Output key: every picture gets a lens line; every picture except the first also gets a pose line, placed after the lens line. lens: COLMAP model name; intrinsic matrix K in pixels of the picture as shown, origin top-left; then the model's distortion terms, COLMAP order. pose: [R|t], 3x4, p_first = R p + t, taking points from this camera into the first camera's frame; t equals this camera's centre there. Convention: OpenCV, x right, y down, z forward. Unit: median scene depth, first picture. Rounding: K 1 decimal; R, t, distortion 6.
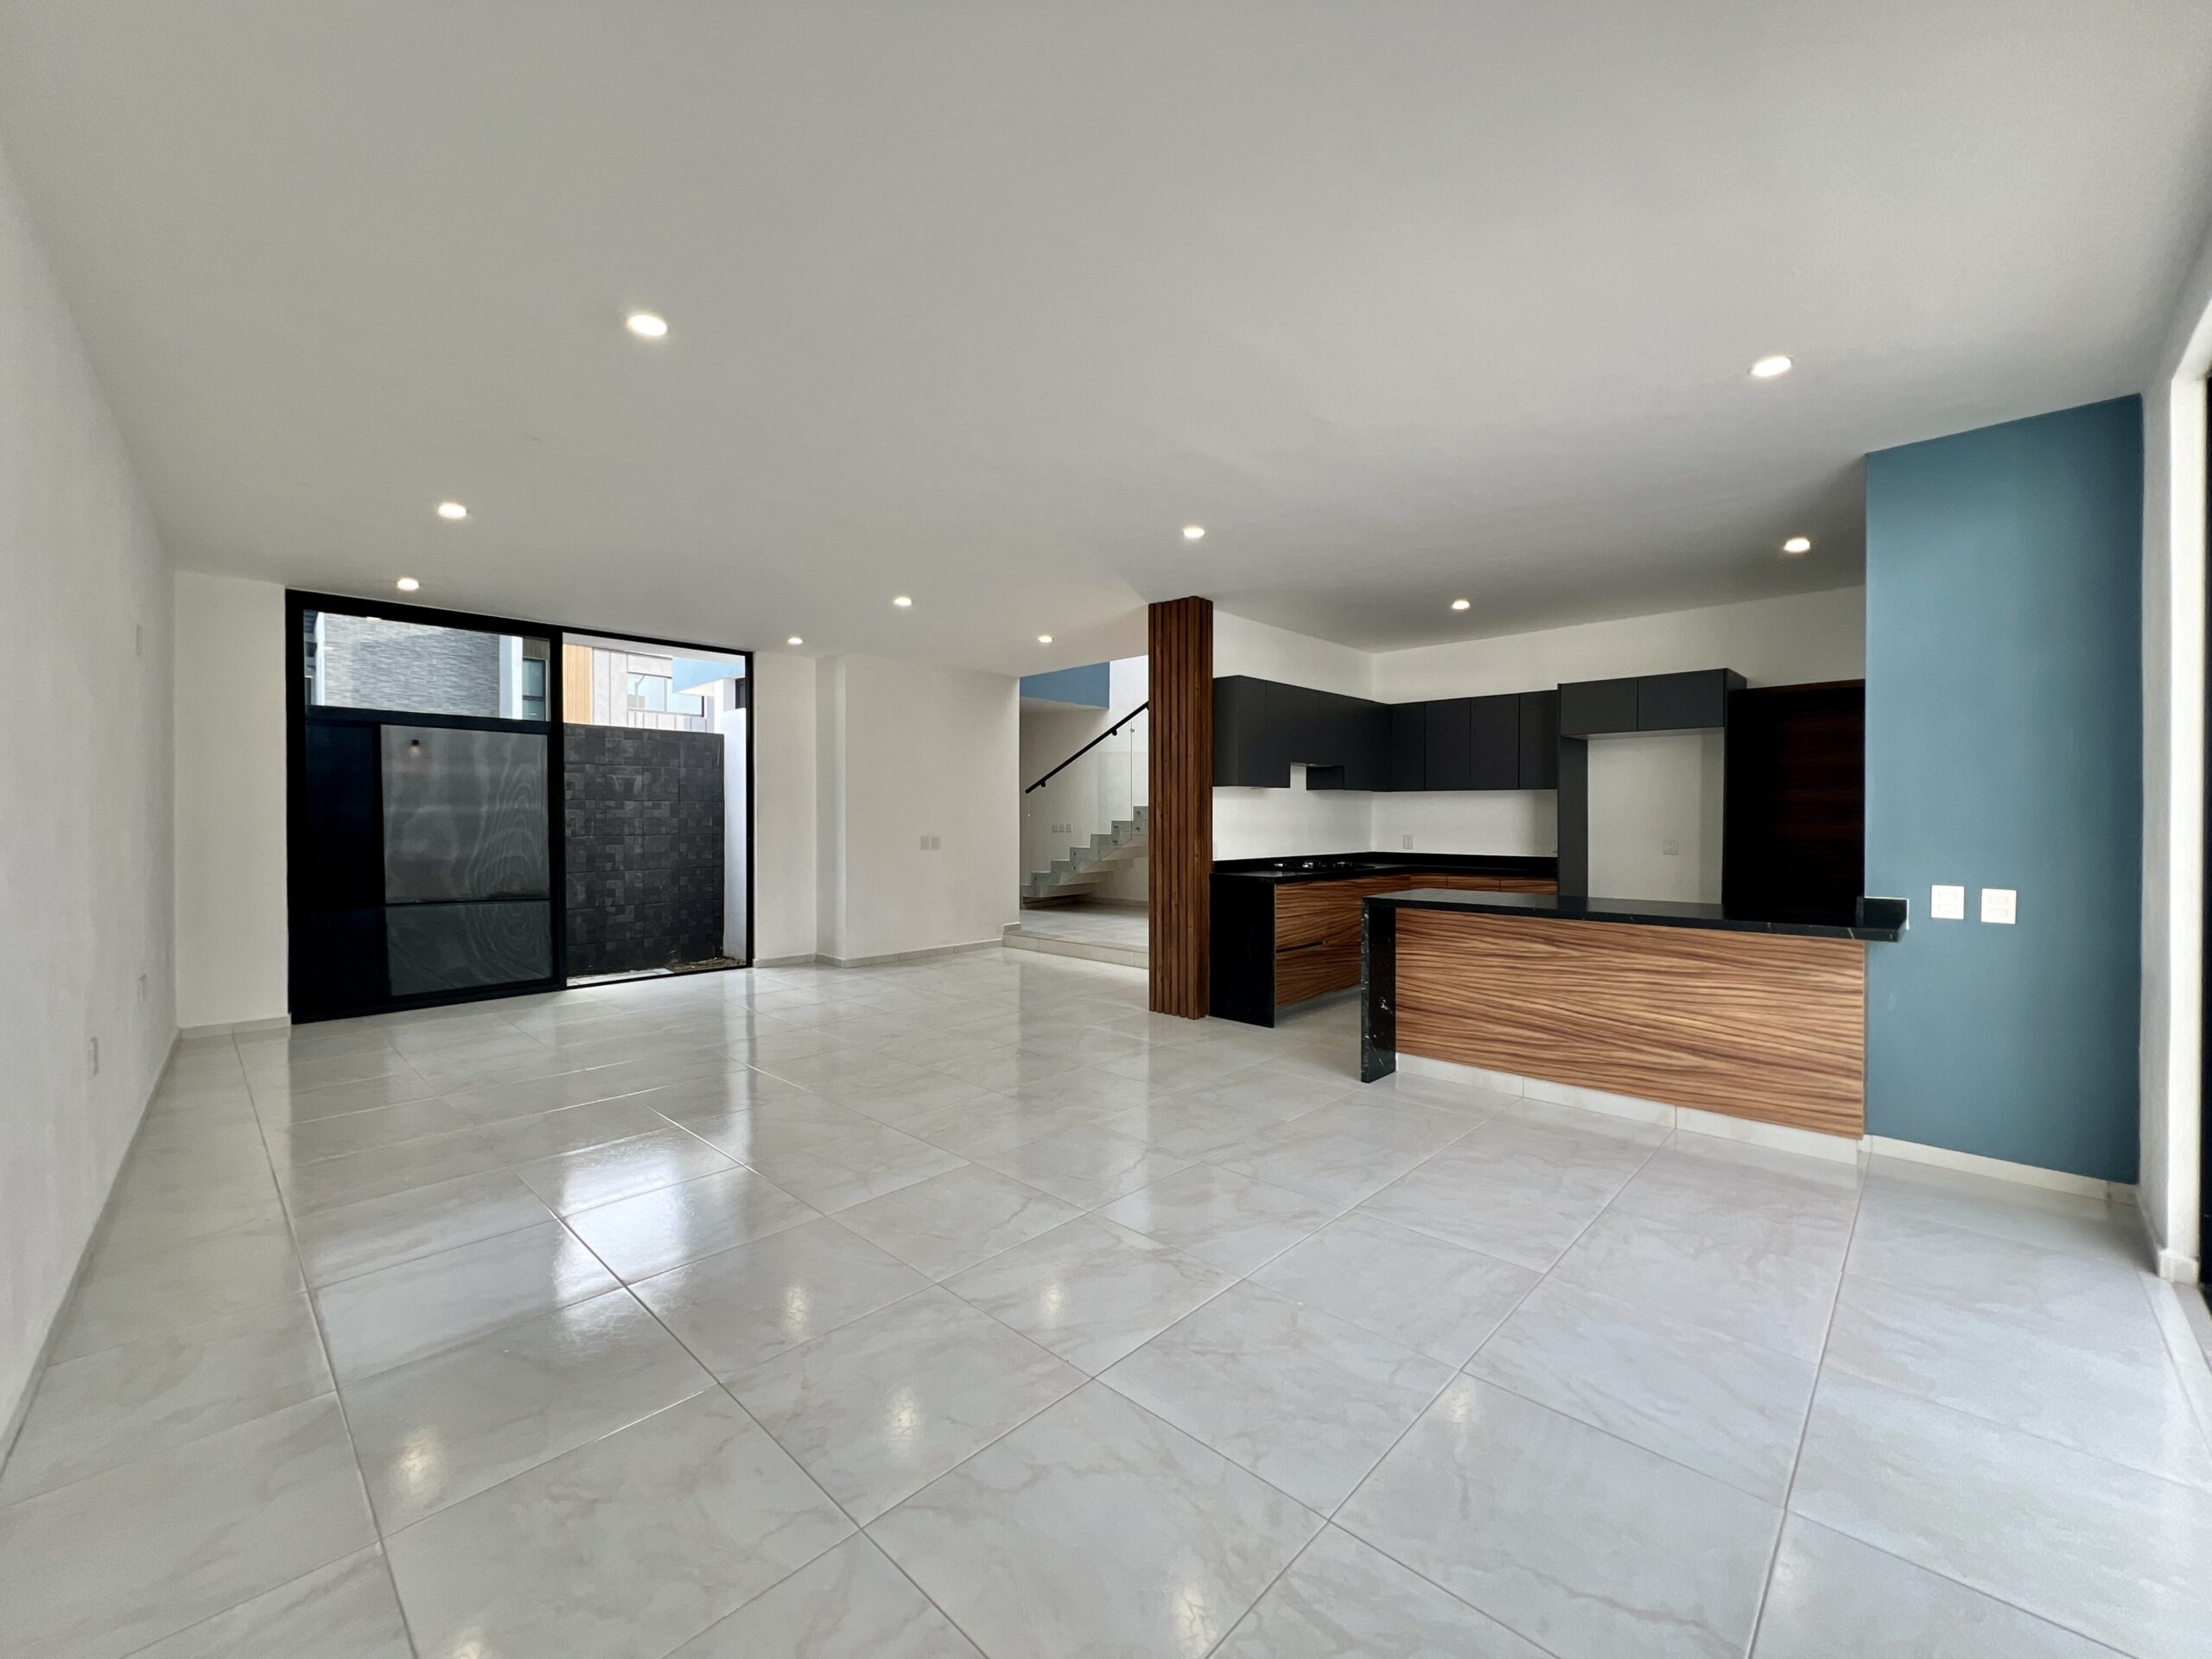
lens RADIAL K [[896.8, 0, 1101.8], [0, 896.8, 829.5], [0, 0, 1]] dist [-0.002563, 0.001159]
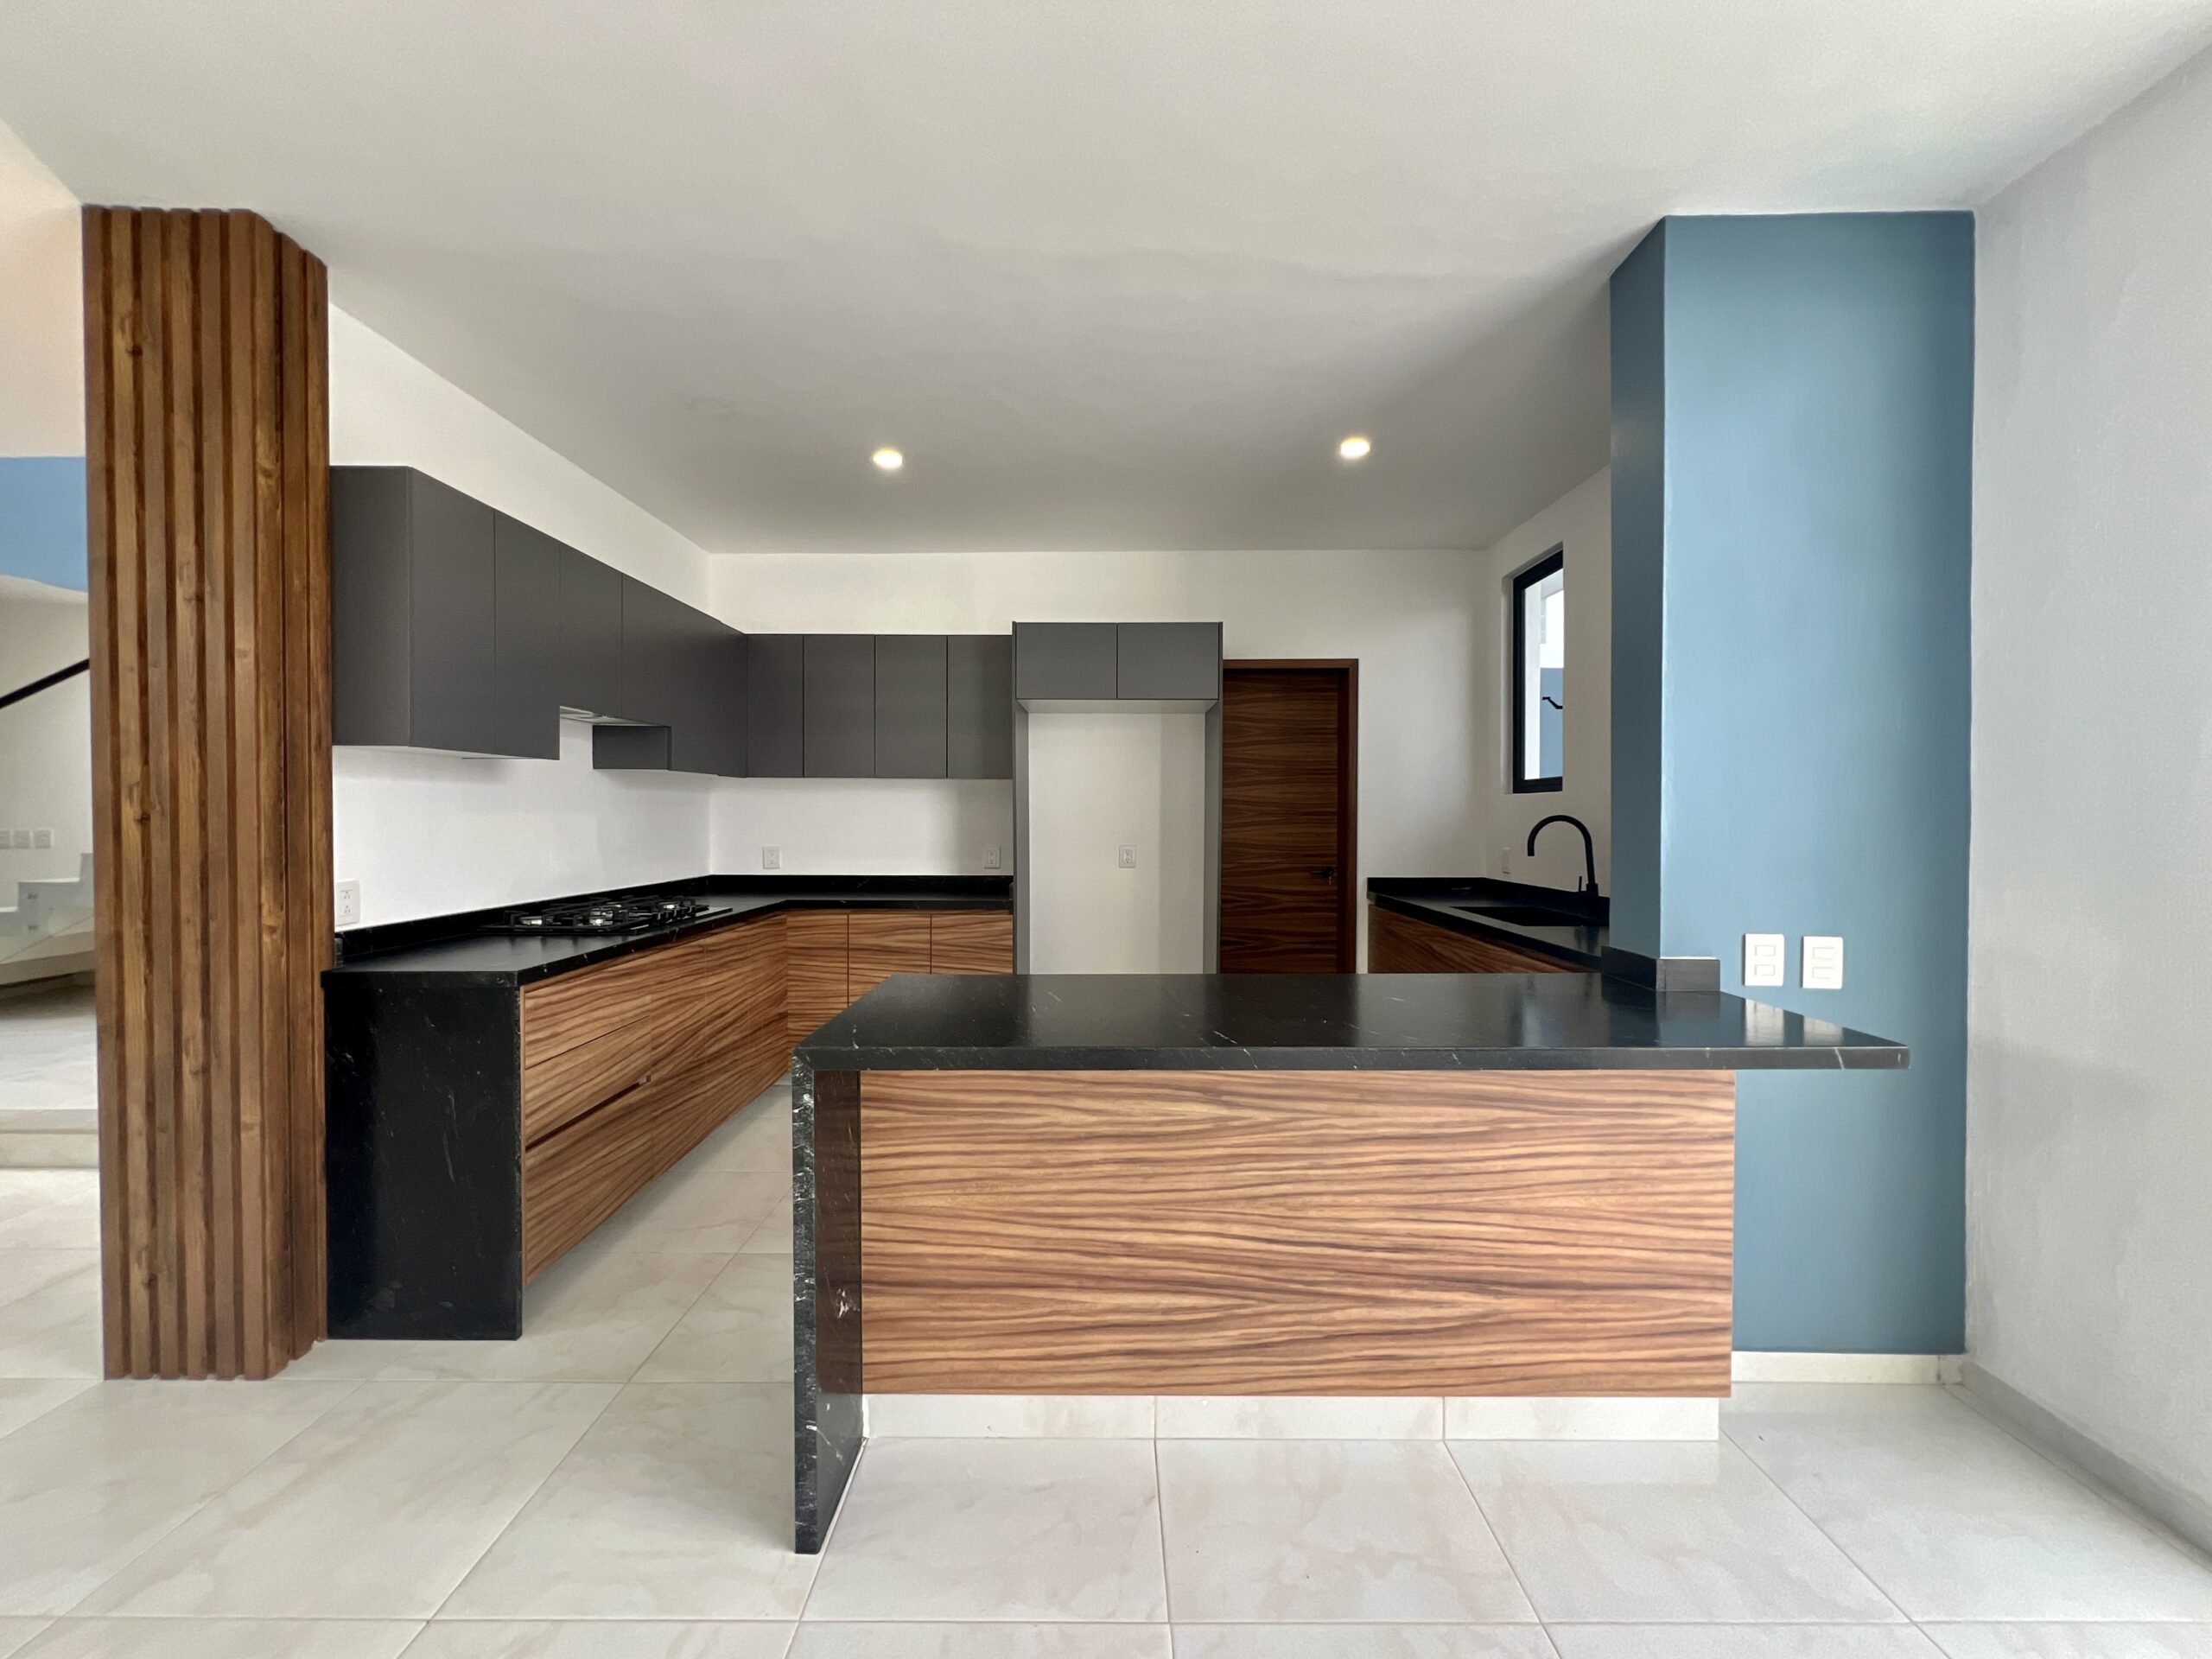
lens RADIAL K [[896.8, 0, 1104.6], [0, 896.8, 824.6], [0, 0, 1]] dist [-0.002563, 0.001159]
pose [[0.724976, -0.007746, 0.688730, 0.101296], [0.009288, 0.999956, 0.001469, -0.011301], [-0.688711, 0.005332, 0.725016, 0.499251]]
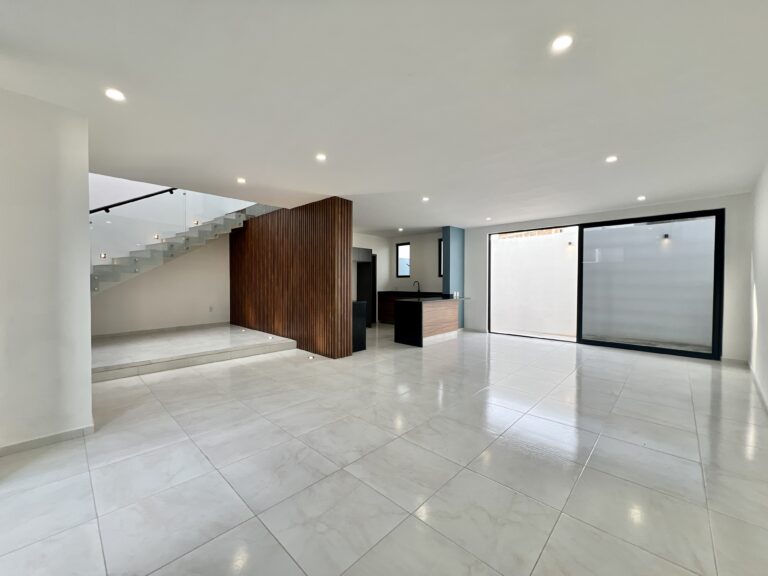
lens RADIAL K [[311.4, 0, 384.8], [0, 311.4, 287.3], [0, 0, 1]] dist [-0.002563, 0.001159]
pose [[-0.009910, -0.016815, 0.999810, -0.847939], [0.011533, 0.999790, 0.016929, -0.010485], [-0.999884, 0.011699, -0.009714, 0.907908]]
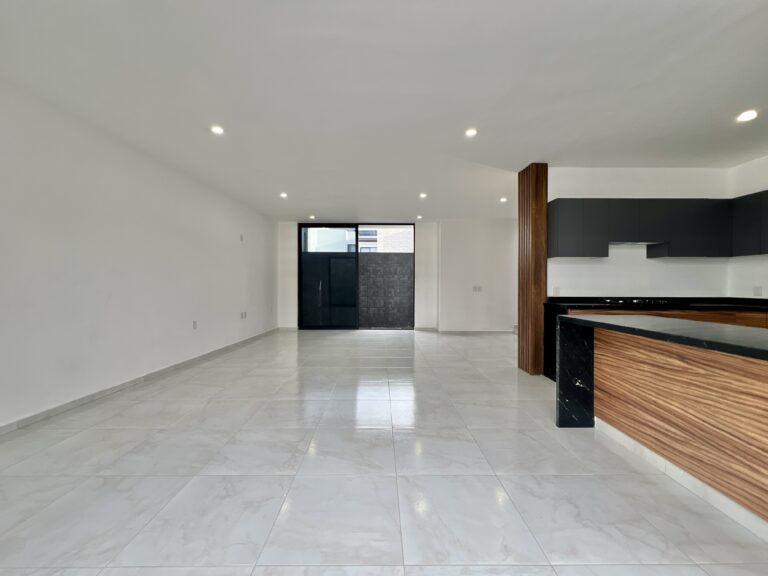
lens RADIAL K [[311.4, 0, 382.0], [0, 311.4, 289.2], [0, 0, 1]] dist [-0.002563, 0.001159]
pose [[0.694705, 0.011809, -0.719198, 0.369317], [-0.012826, 0.999910, 0.004029, 0.022115], [0.719180, 0.006426, 0.694794, 0.278110]]
